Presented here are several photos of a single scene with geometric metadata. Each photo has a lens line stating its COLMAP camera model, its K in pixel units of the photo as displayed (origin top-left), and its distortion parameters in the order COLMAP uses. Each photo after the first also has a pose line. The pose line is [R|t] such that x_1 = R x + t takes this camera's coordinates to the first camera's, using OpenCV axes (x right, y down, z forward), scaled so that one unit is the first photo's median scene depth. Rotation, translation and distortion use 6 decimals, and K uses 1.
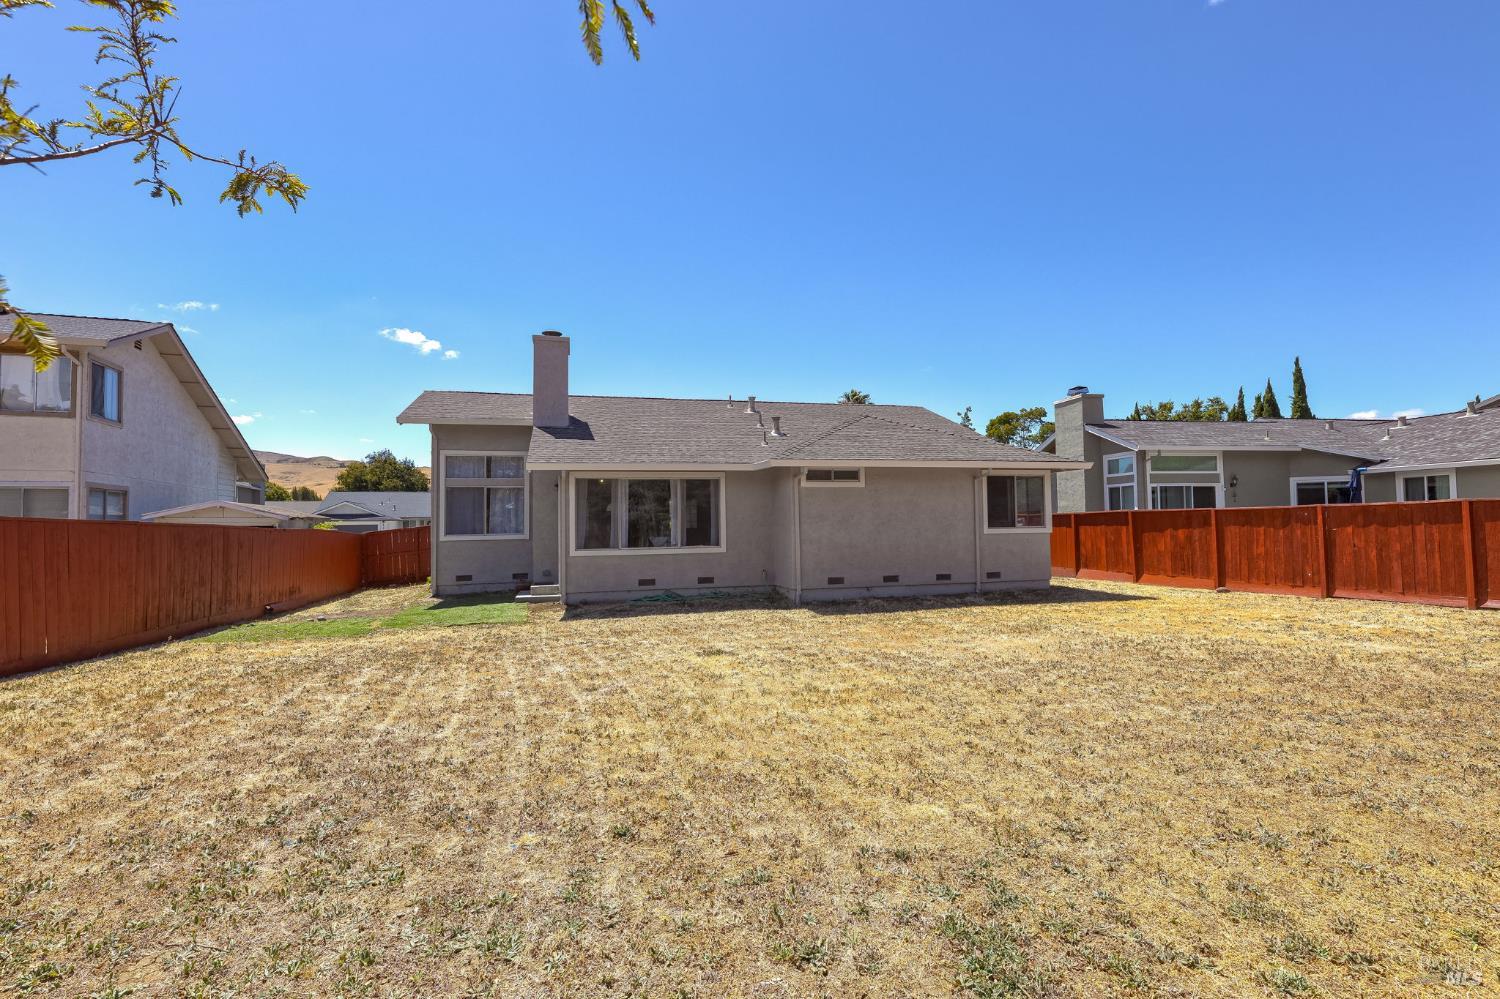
lens RADIAL K [[682.1, 0, 757.4], [0, 682.1, 484.5], [0, 0, 1]] dist [-0.001635, 0.000114]
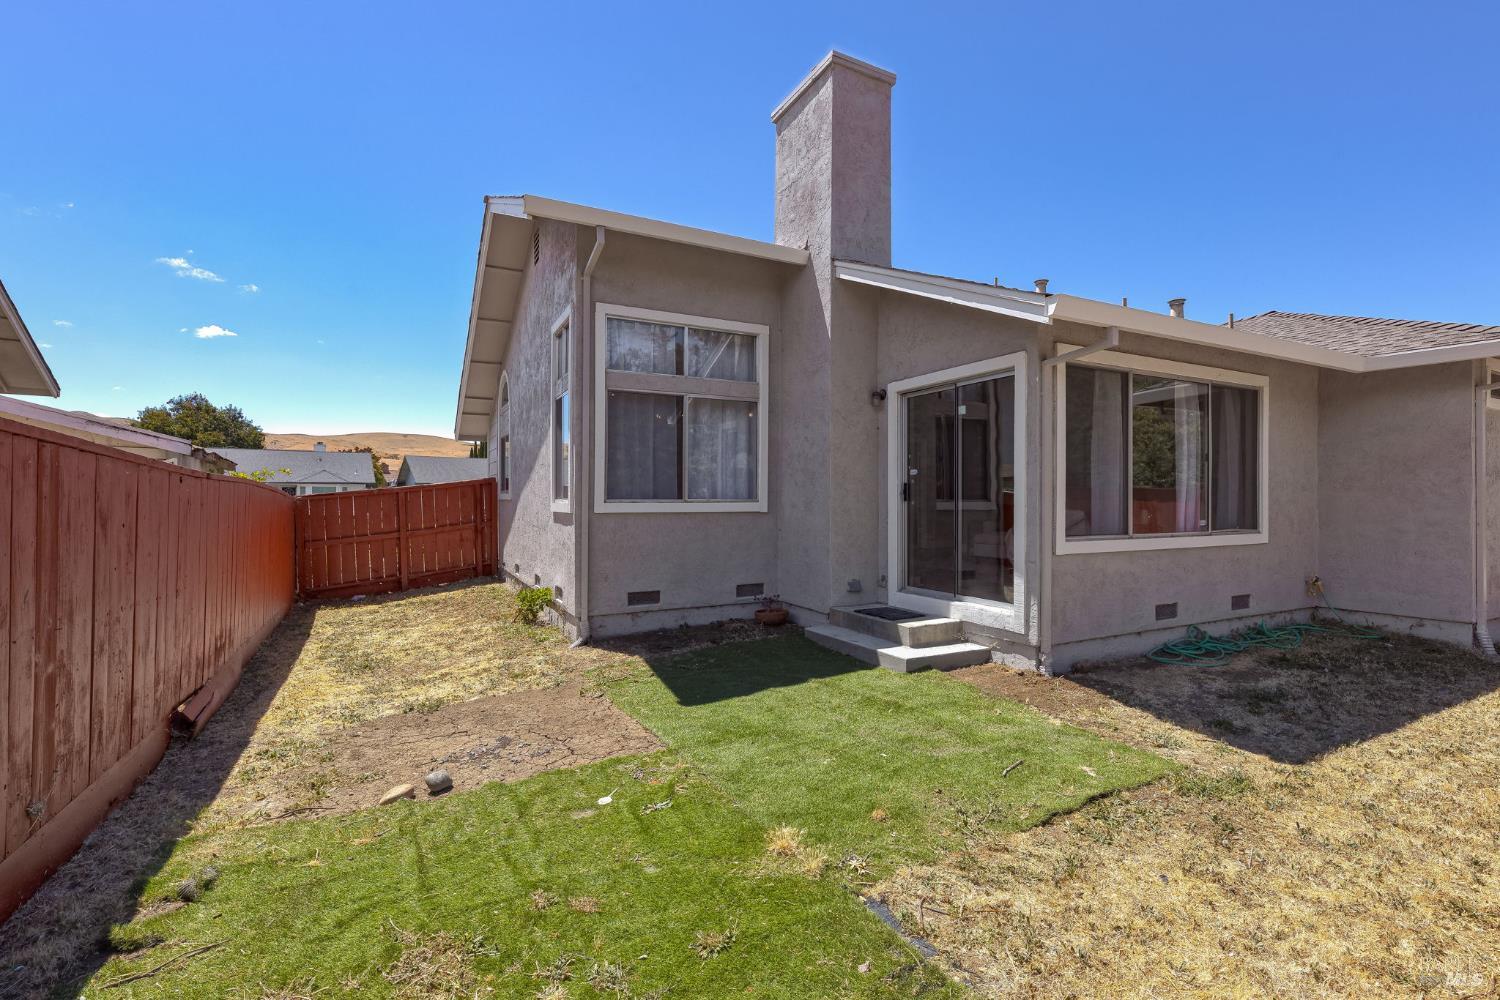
lens RADIAL K [[682.1, 0, 757.4], [0, 682.1, 485.0], [0, 0, 1]] dist [-0.001635, 0.000114]
pose [[0.975932, 0.020184, 0.217141, -0.501927], [-0.027380, 0.999169, 0.030183, 0.053617], [-0.216351, -0.035402, 0.975674, 0.609900]]
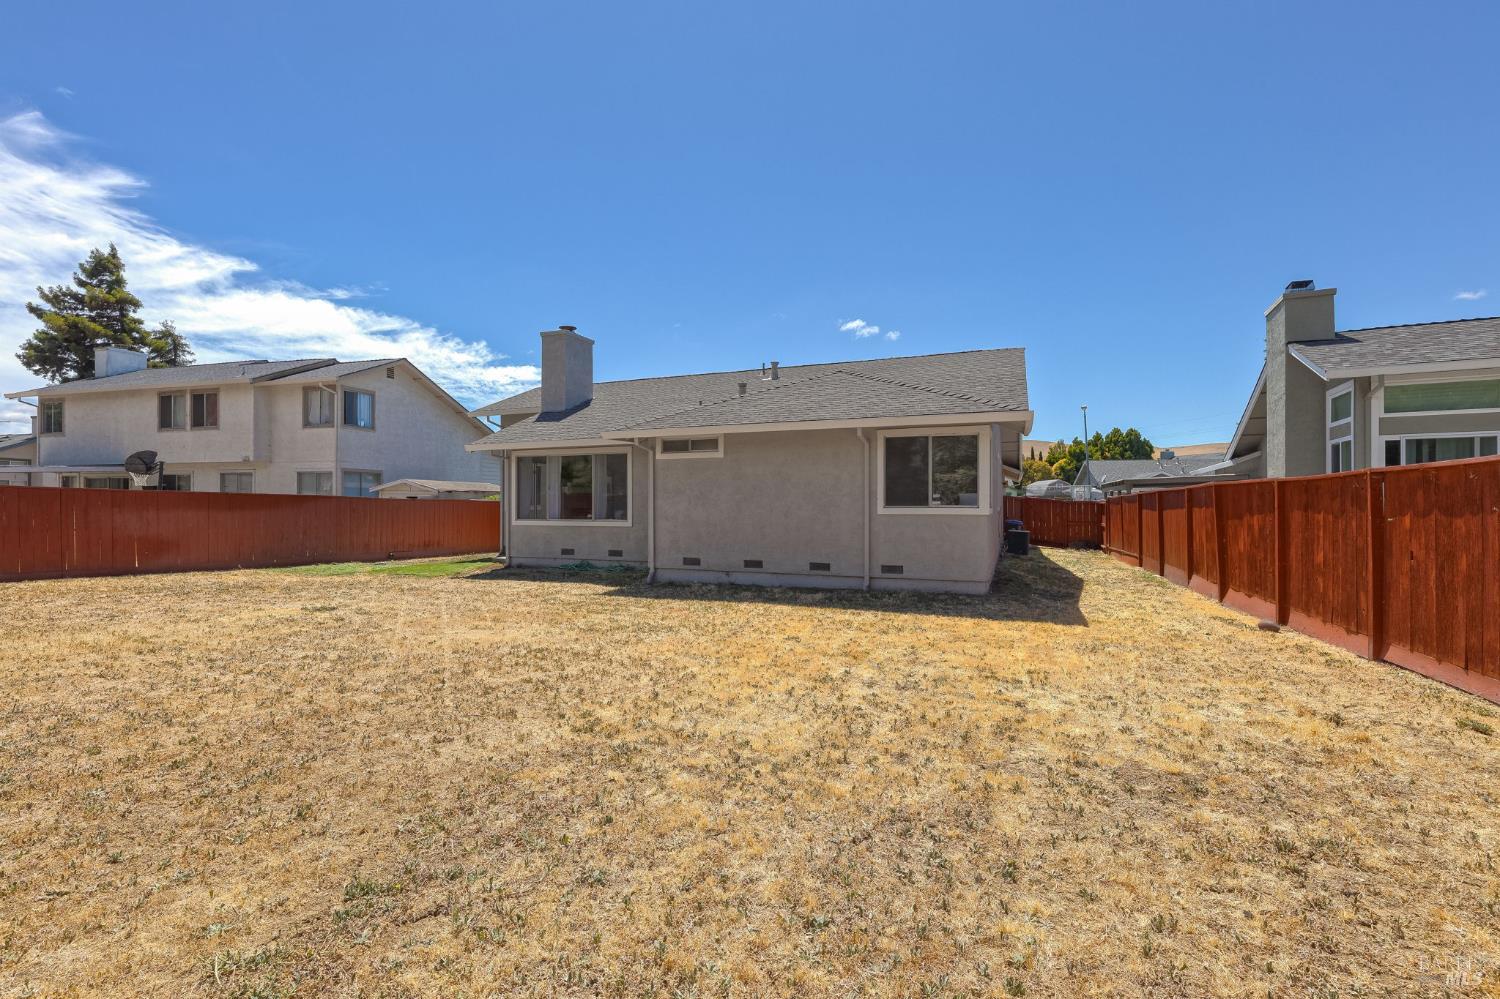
lens RADIAL K [[682.1, 0, 757.4], [0, 682.1, 484.5], [0, 0, 1]] dist [-0.001635, 0.000114]
pose [[0.793115, -0.003783, -0.609060, 0.705826], [0.024907, 0.999346, 0.026227, 0.016427], [0.608562, -0.035971, 0.792690, 0.324174]]
